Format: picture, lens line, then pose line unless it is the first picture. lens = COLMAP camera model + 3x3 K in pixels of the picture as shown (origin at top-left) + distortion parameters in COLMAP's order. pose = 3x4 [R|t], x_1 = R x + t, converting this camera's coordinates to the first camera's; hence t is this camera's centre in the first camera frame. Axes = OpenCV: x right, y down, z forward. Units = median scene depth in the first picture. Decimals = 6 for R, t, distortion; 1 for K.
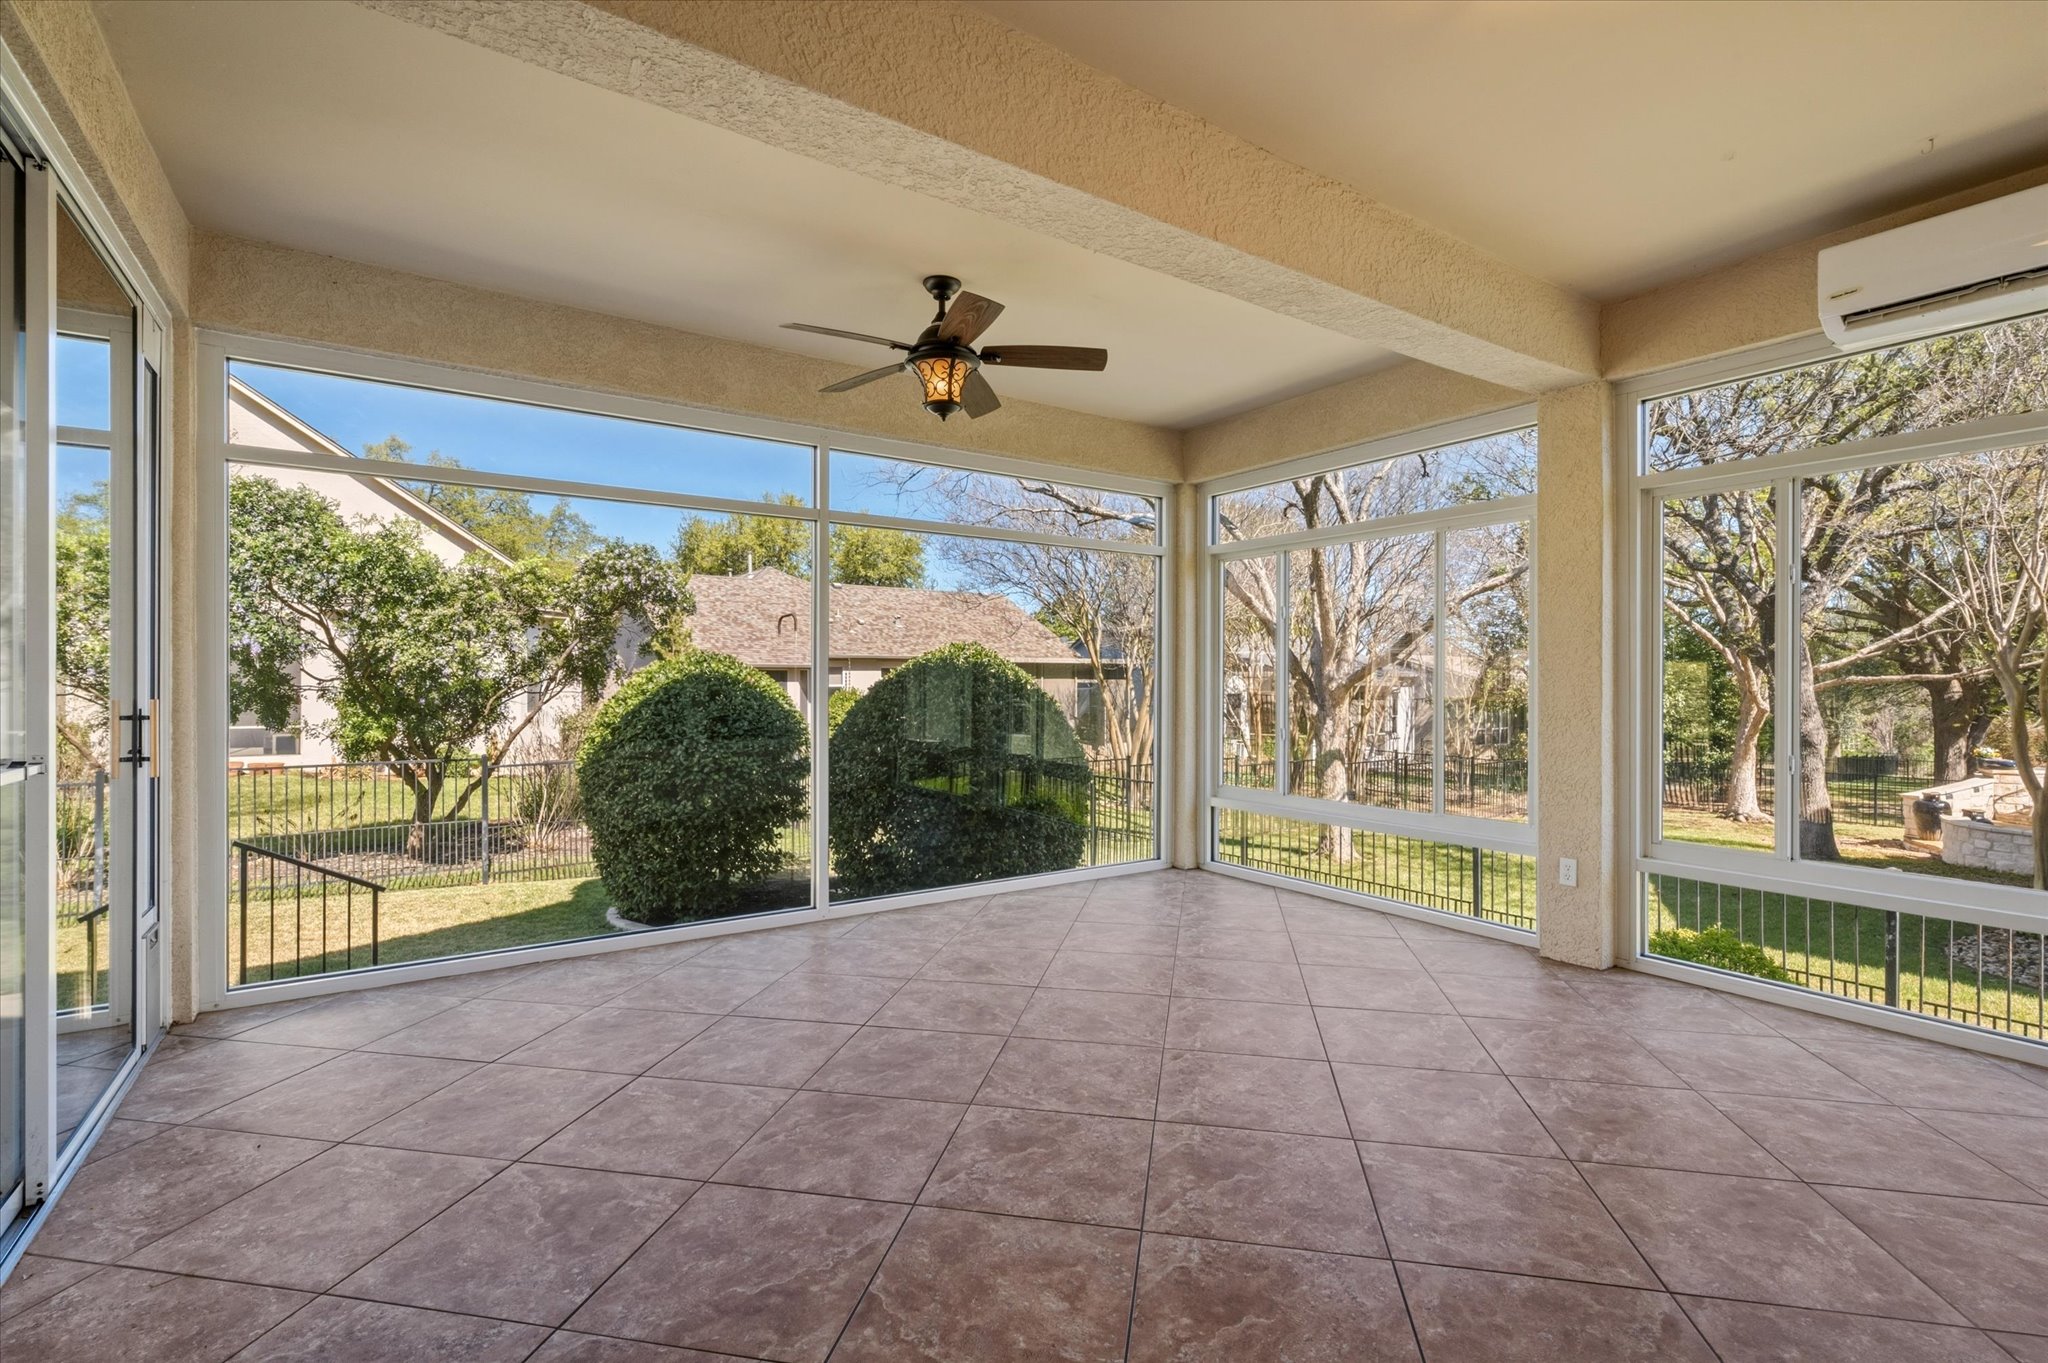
lens RADIAL K [[923.6, 0, 1027.4], [0, 923.6, 684.2], [0, 0, 1]] dist [-0.002315, 0.001232]
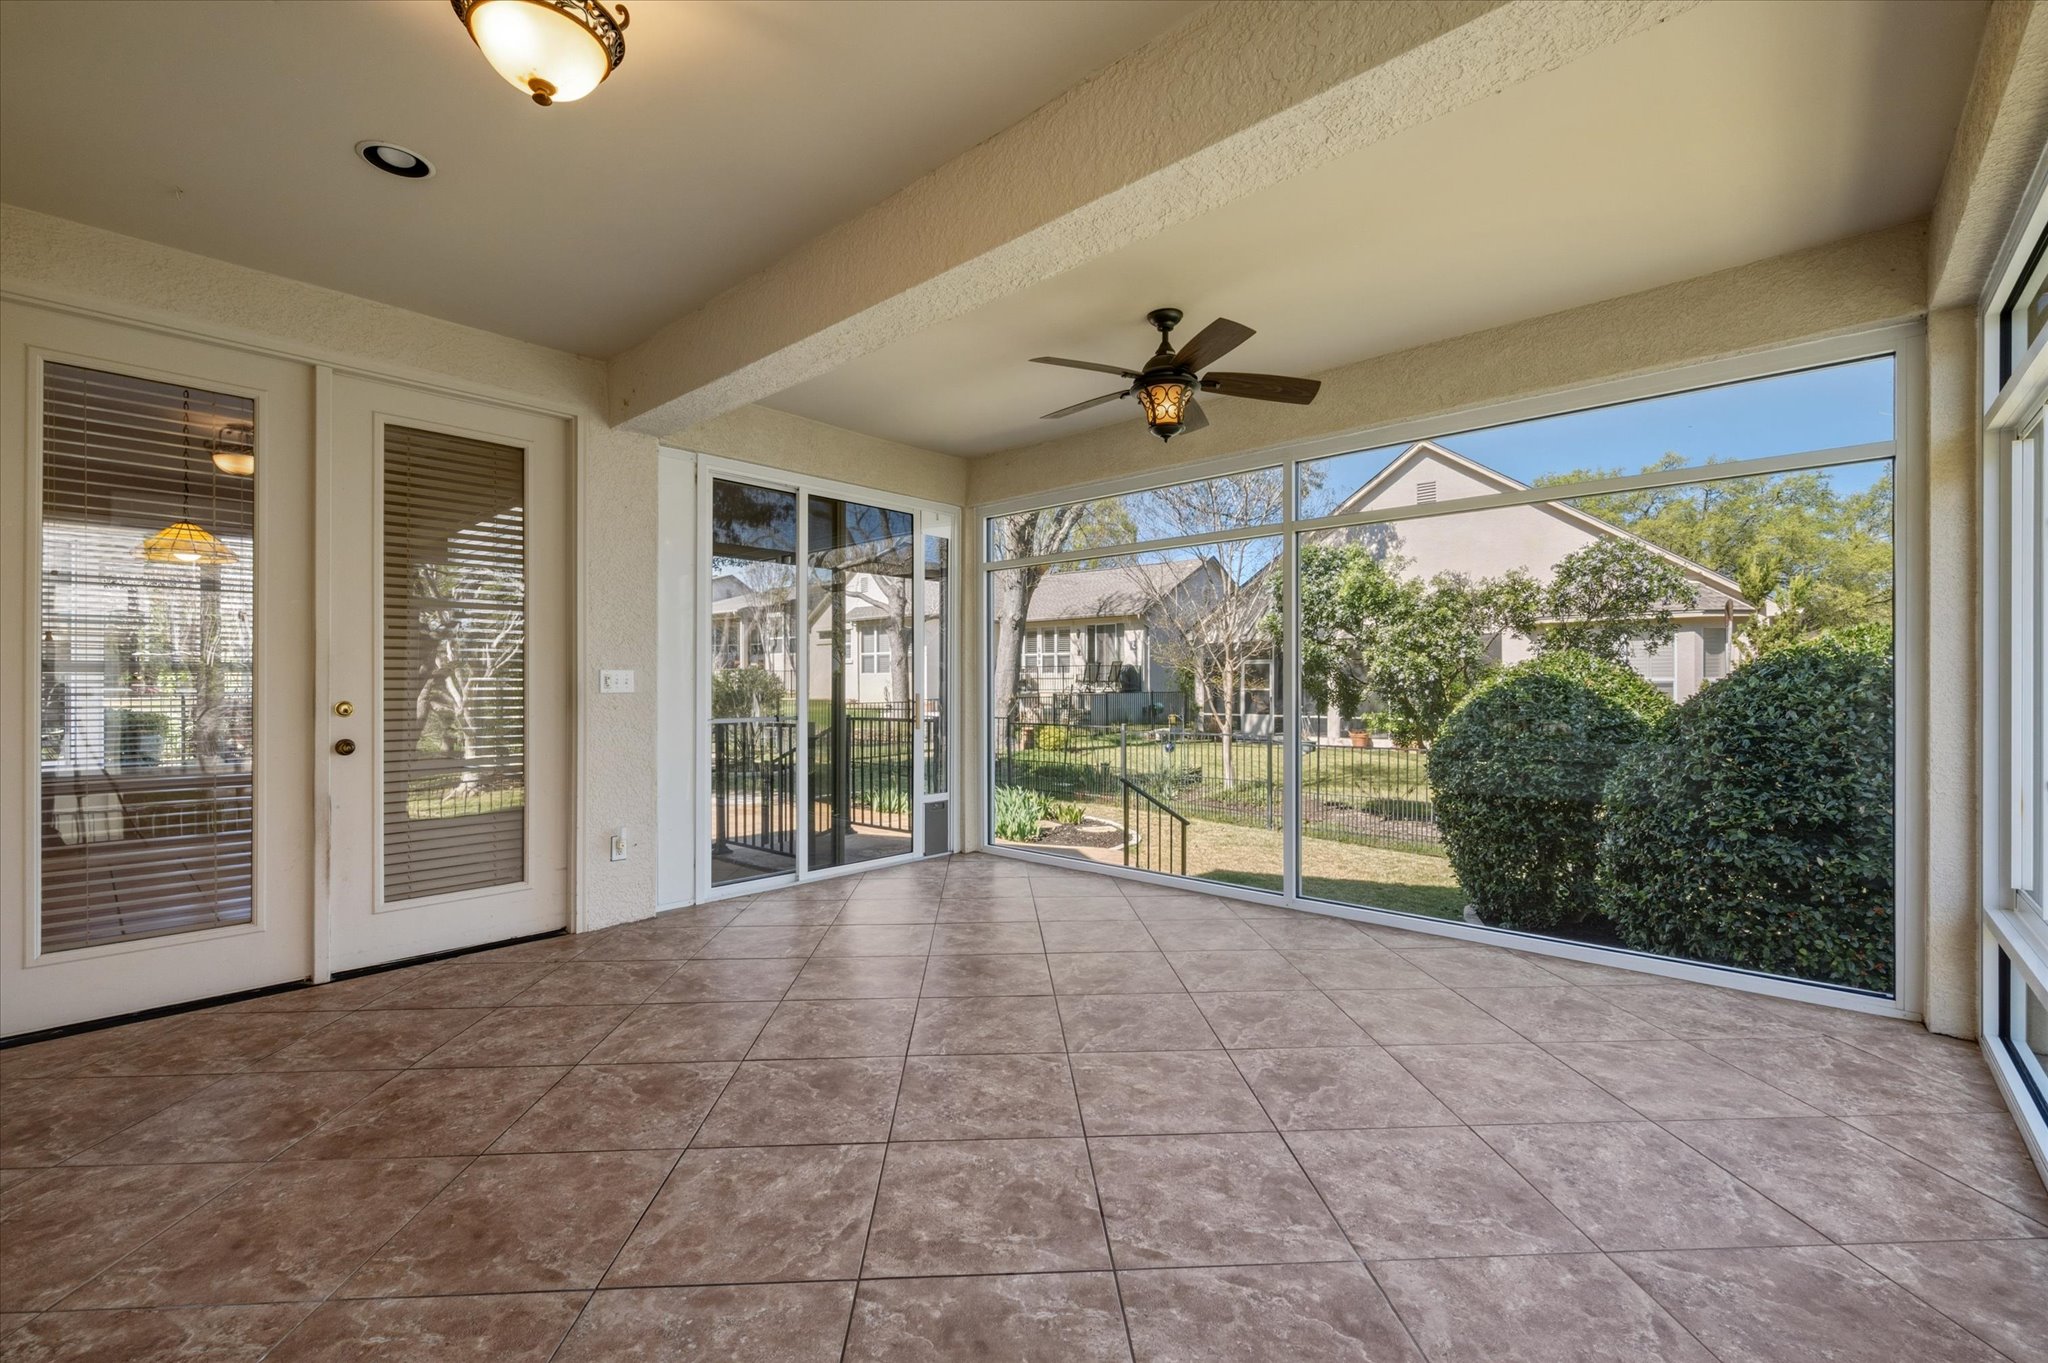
lens RADIAL K [[870.3, 0, 1029.9], [0, 870.3, 682.5], [0, 0, 1]] dist [0.000656, -0.000166]
pose [[0.243299, -0.002402, -0.969948, 1.248716], [-0.000630, 0.999996, -0.002635, 0.003533], [0.969951, 0.001252, 0.243296, 0.887402]]
